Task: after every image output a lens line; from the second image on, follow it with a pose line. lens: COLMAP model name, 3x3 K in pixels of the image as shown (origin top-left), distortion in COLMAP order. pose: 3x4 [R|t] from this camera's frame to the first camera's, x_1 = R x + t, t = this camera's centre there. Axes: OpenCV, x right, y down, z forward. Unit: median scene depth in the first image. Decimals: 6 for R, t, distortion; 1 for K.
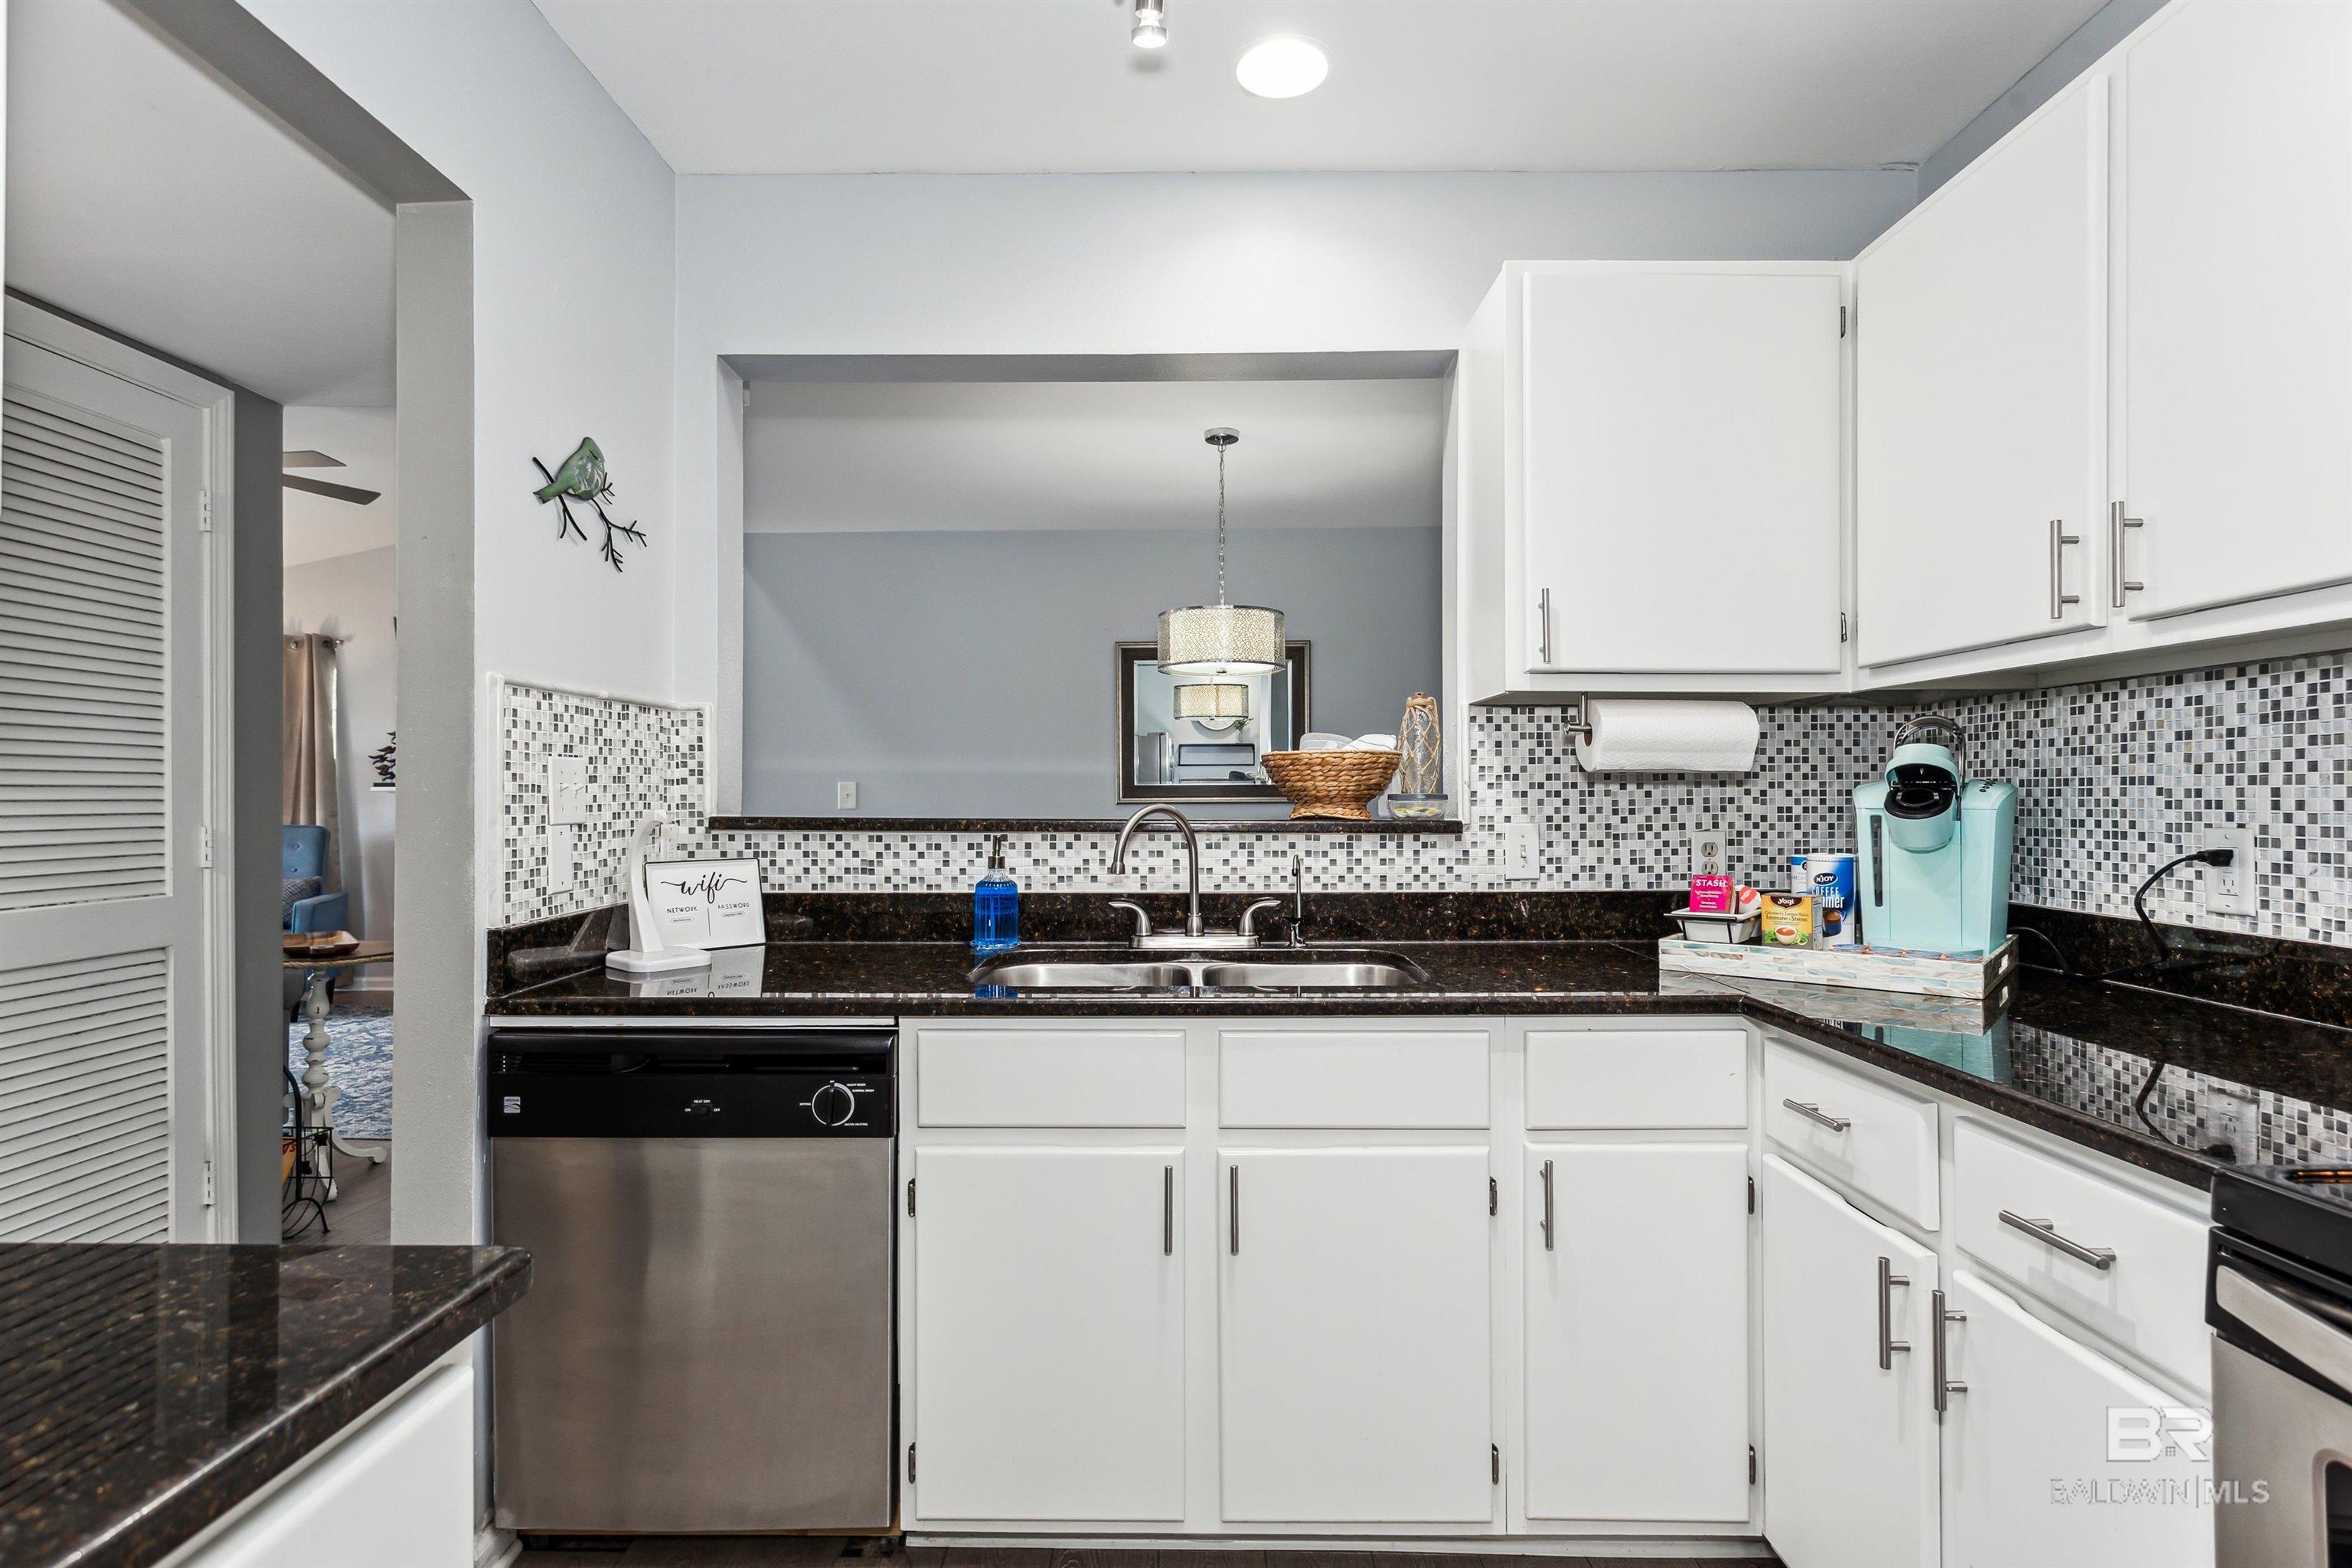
lens RADIAL K [[1160.1, 0, 1178.0], [0, 1160.1, 797.9], [0, 0, 1]] dist [-0.000457, 0.001526]
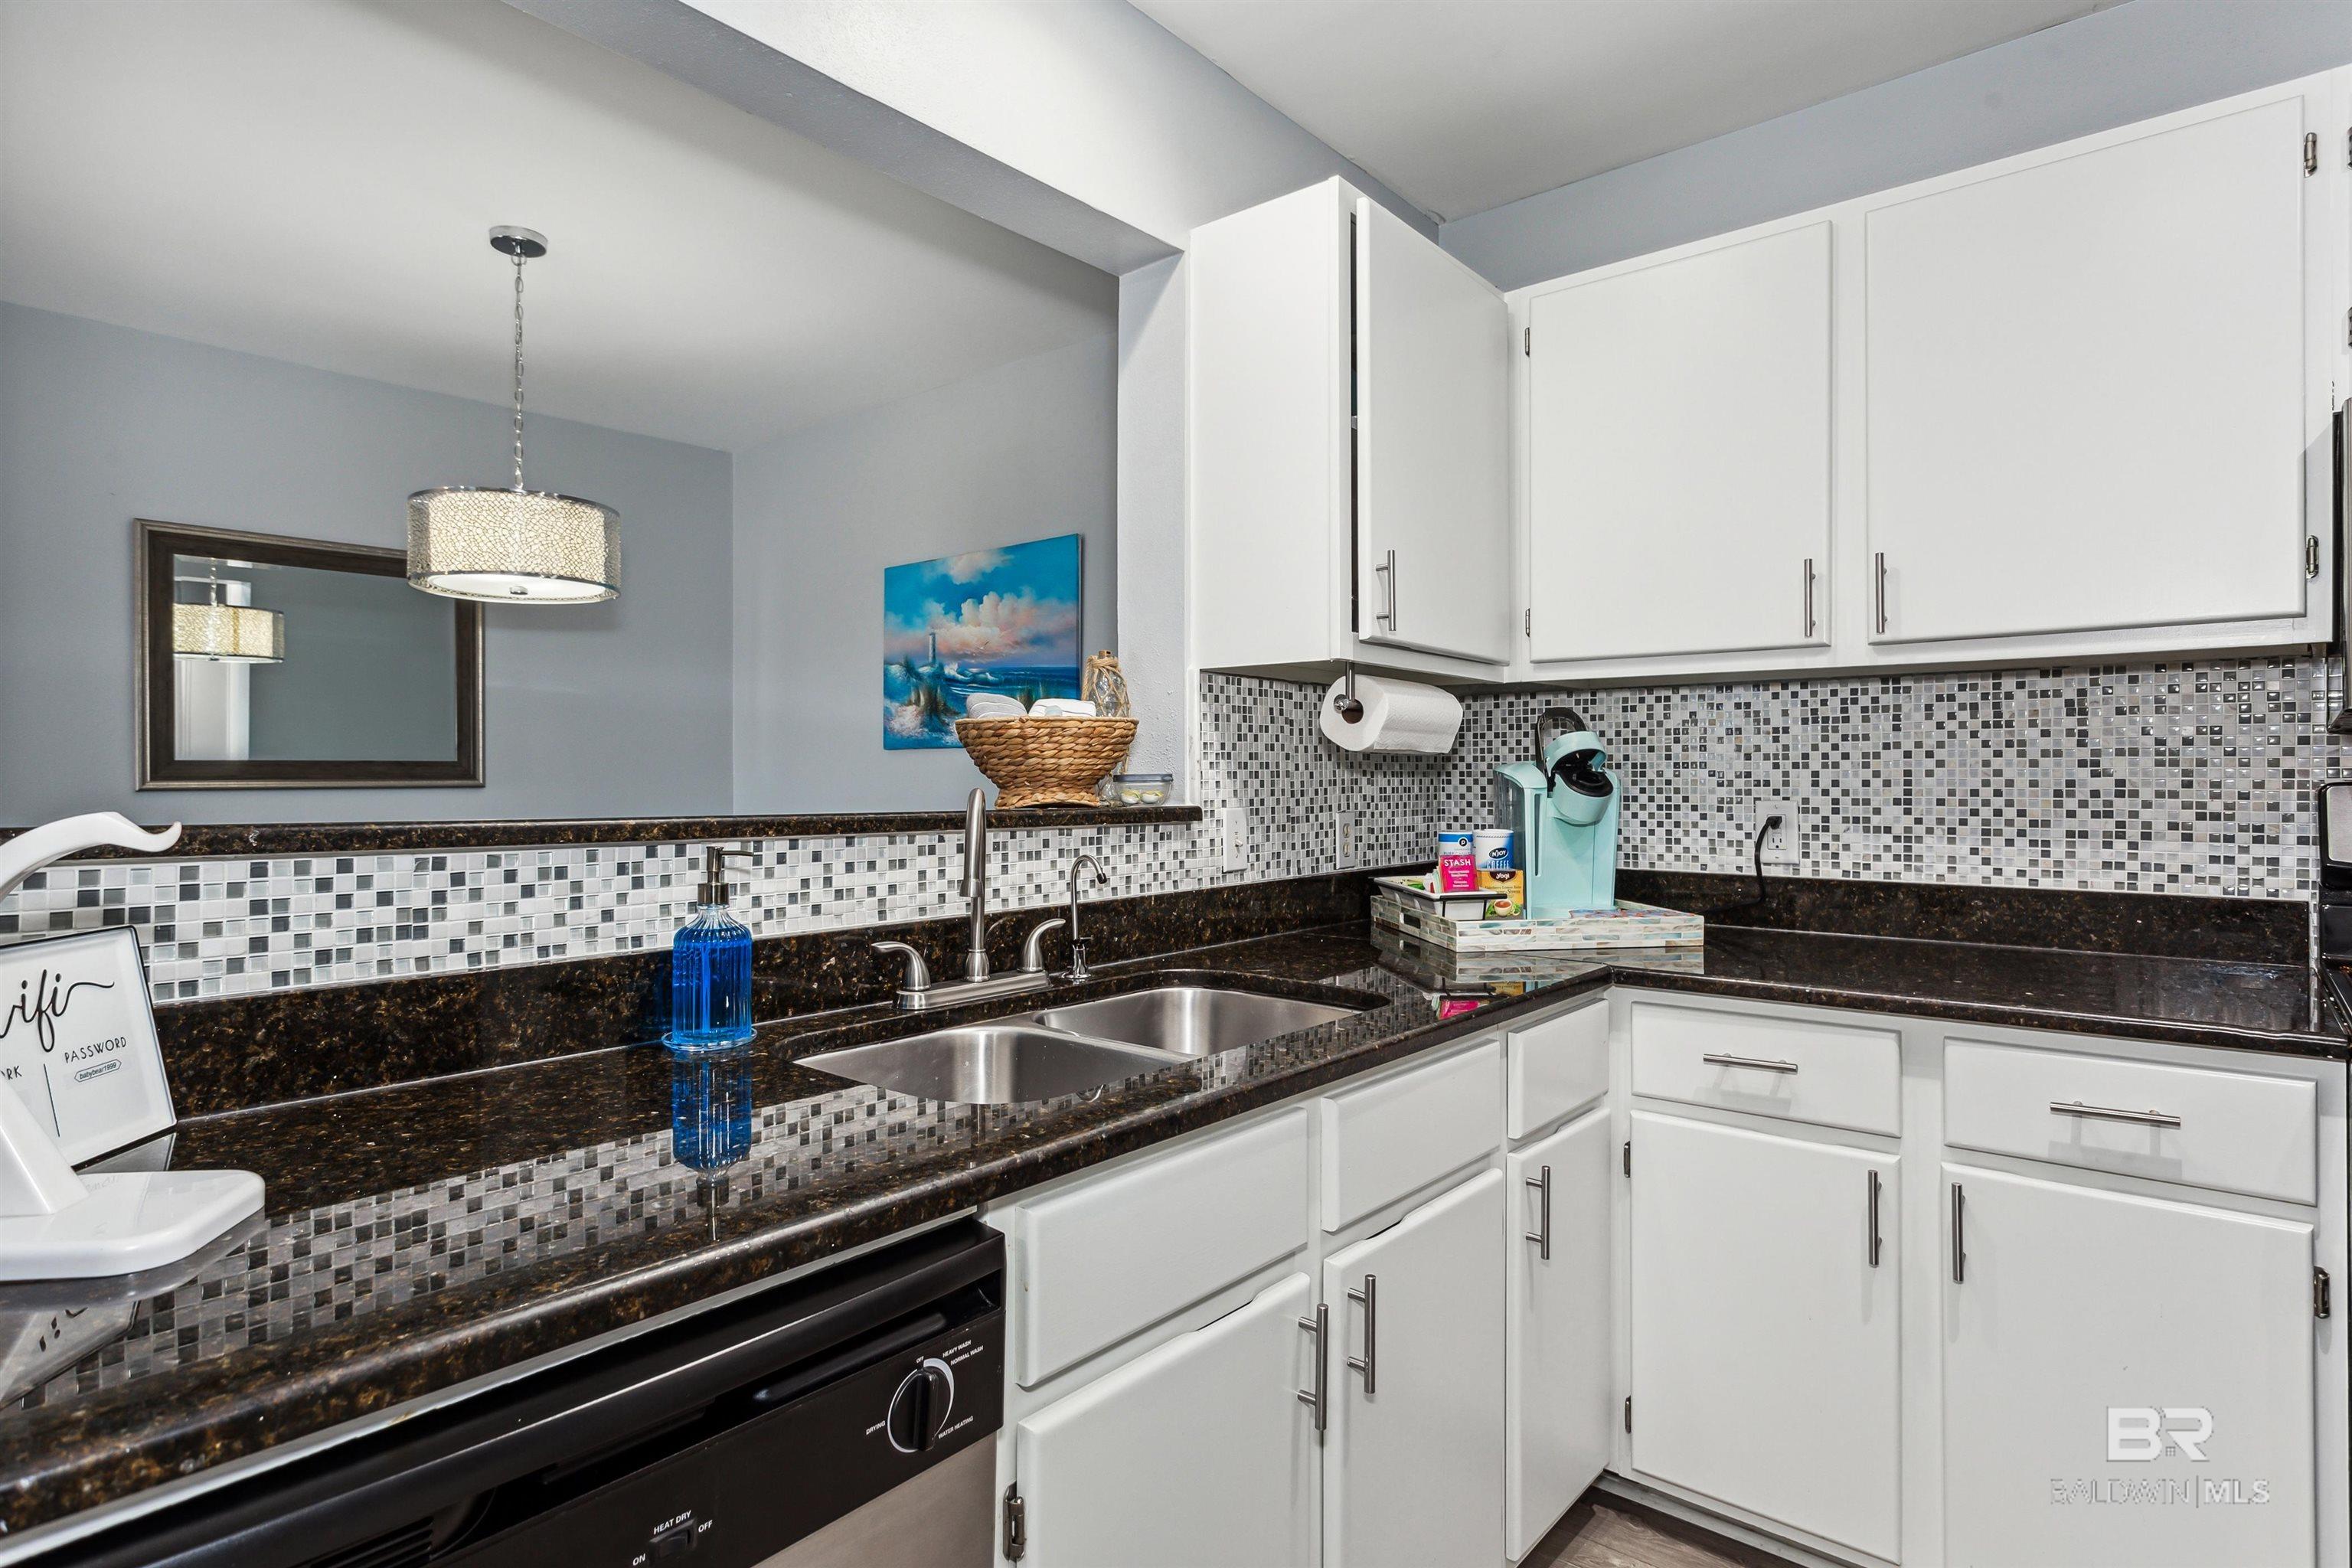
lens RADIAL K [[1240.5, 0, 1170.1], [0, 1240.5, 779.1], [0, 0, 1]] dist [-0.005242, -0.000138]
pose [[0.638356, -0.000674, 0.769741, -0.465483], [0.001693, 0.999998, -0.000529, 0.000347], [-0.769740, 0.001641, 0.638356, 0.432108]]
